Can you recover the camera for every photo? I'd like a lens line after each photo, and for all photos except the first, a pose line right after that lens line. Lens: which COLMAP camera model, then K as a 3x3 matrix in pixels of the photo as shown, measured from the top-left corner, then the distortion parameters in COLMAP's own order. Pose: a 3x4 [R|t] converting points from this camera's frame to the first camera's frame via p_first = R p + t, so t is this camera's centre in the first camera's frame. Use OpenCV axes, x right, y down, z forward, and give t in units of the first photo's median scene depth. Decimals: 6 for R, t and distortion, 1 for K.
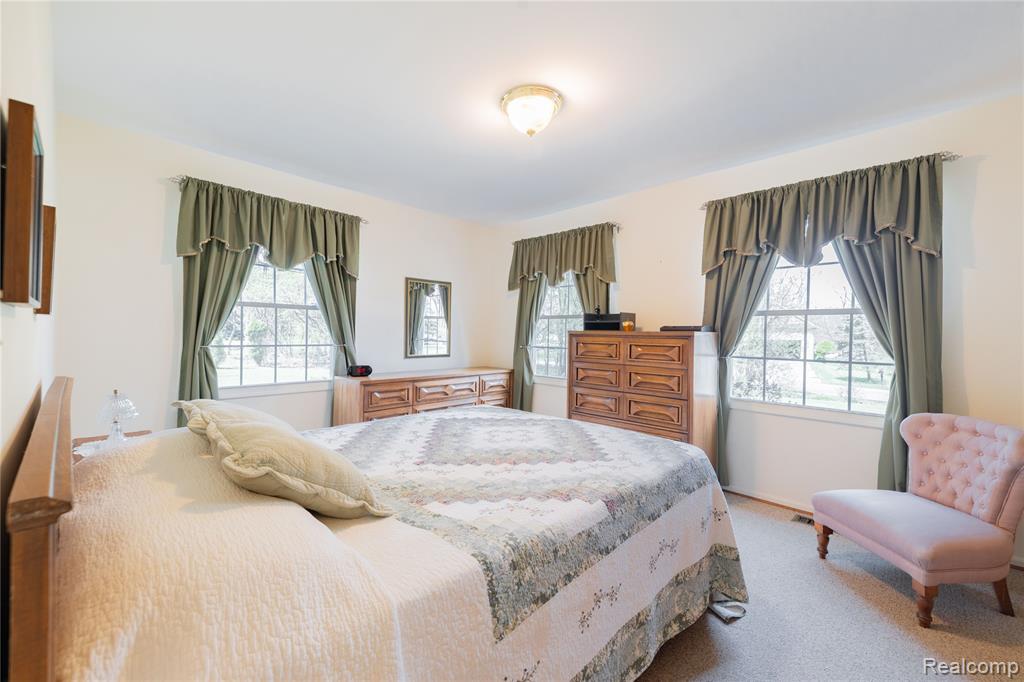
lens RADIAL K [[416.0, 0, 512.4], [0, 416.0, 337.2], [0, 0, 1]] dist [0.036355, -0.000262]
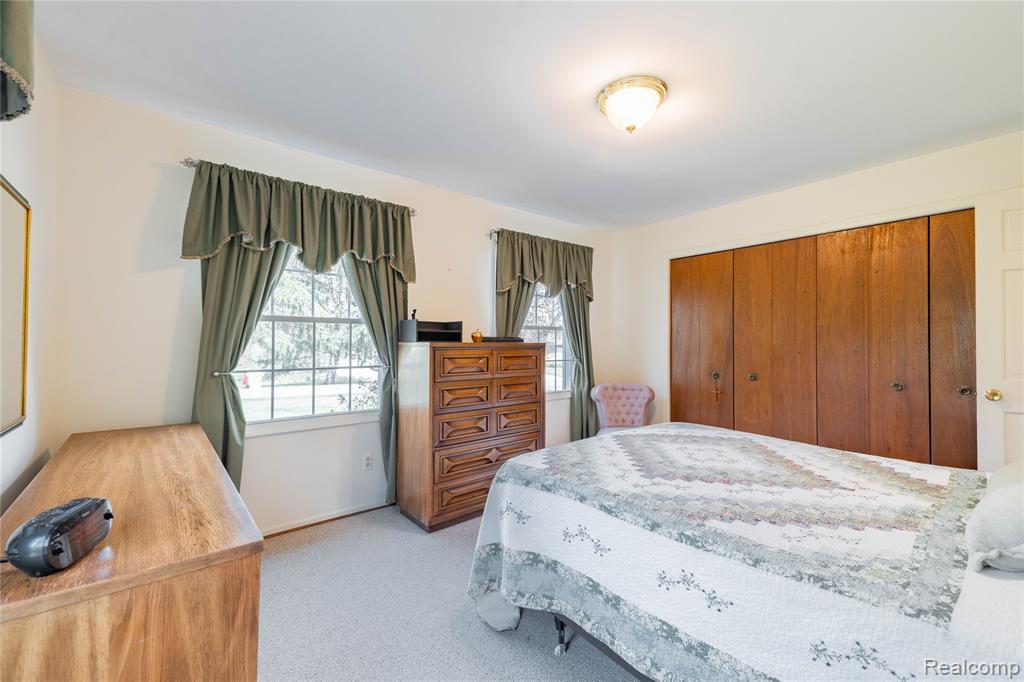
lens RADIAL K [[416.0, 0, 512.4], [0, 416.0, 337.2], [0, 0, 1]] dist [0.036355, -0.000262]
pose [[0.095261, -0.002861, 0.995448, -0.629590], [0.008563, 0.999961, 0.002054, -0.026955], [-0.995415, 0.008329, 0.095282, 0.828182]]
